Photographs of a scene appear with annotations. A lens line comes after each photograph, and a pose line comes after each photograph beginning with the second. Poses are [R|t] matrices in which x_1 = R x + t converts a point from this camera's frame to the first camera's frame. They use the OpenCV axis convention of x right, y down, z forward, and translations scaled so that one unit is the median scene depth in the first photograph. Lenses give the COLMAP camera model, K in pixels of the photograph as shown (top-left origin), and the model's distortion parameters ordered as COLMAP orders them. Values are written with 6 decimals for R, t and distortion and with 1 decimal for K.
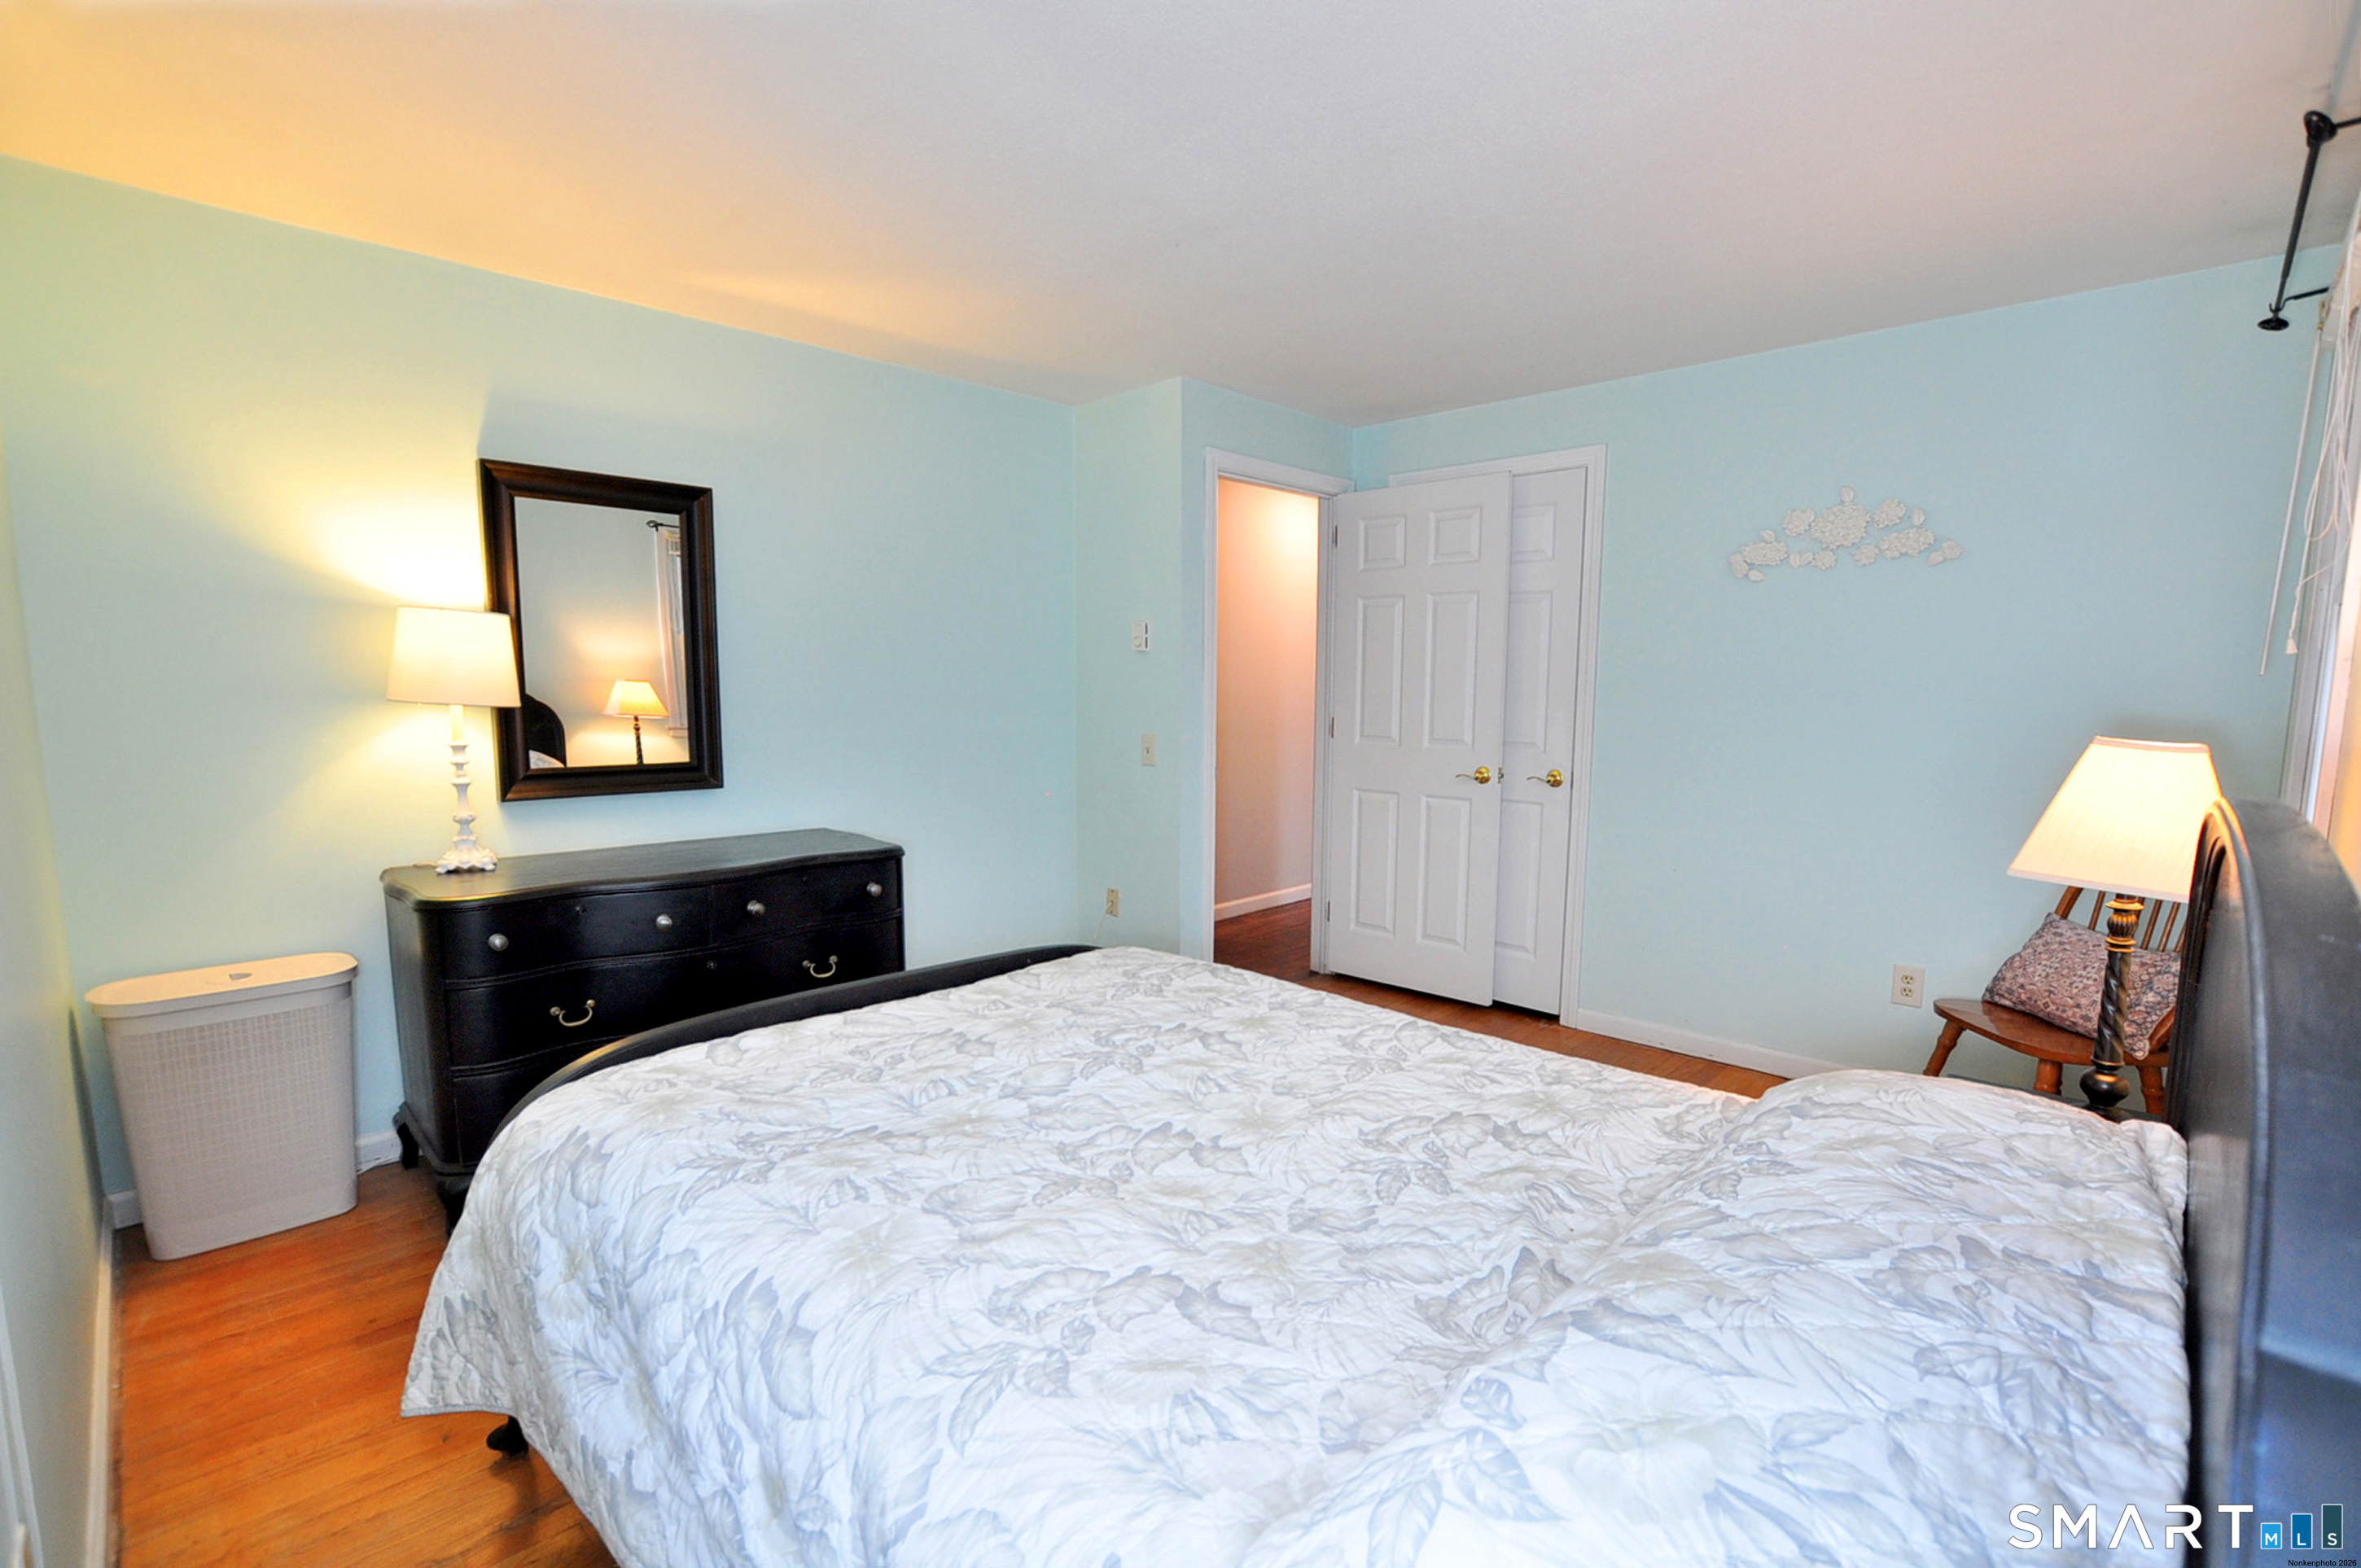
lens RADIAL K [[1046.9, 0, 1181.5], [0, 1046.9, 800.3], [0, 0, 1]] dist [-0.022668, -0.000080]
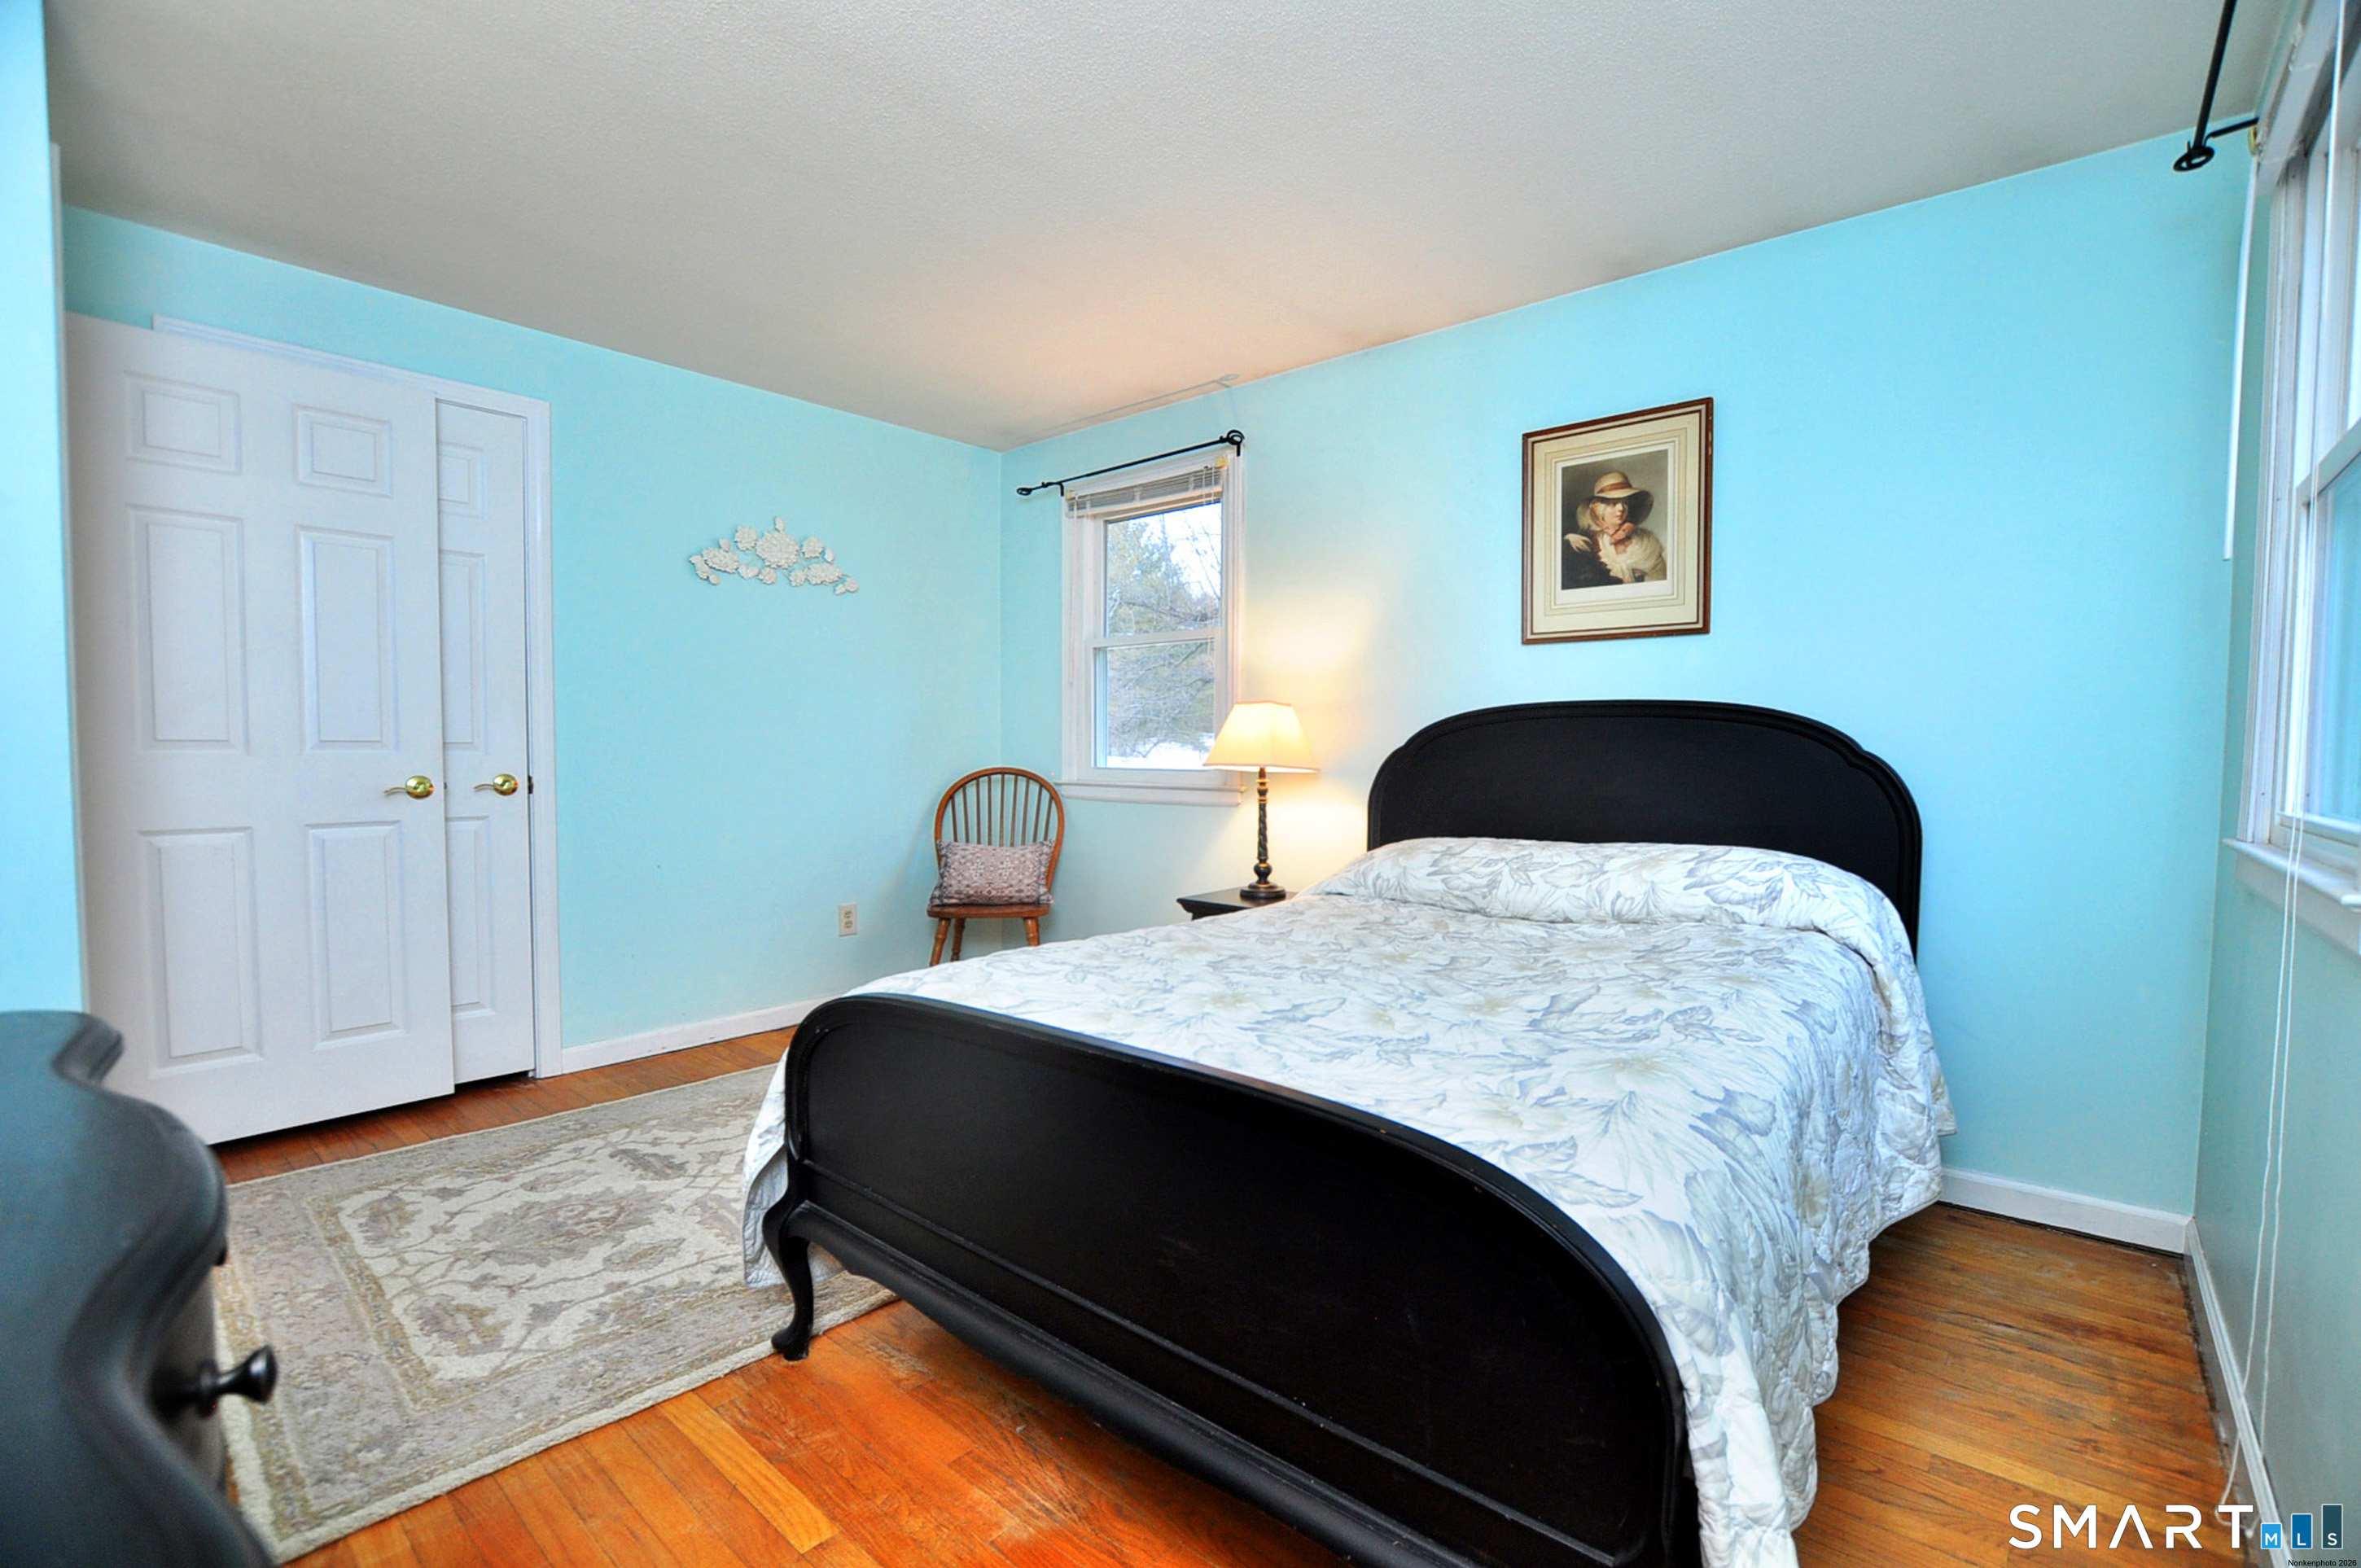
lens RADIAL K [[1046.9, 0, 1181.5], [0, 1046.9, 800.3], [0, 0, 1]] dist [-0.022668, -0.000080]
pose [[-0.058613, -0.058317, 0.996576, -0.513778], [0.105316, 0.992360, 0.064264, -0.006099], [-0.992710, 0.108722, -0.052023, 0.542675]]
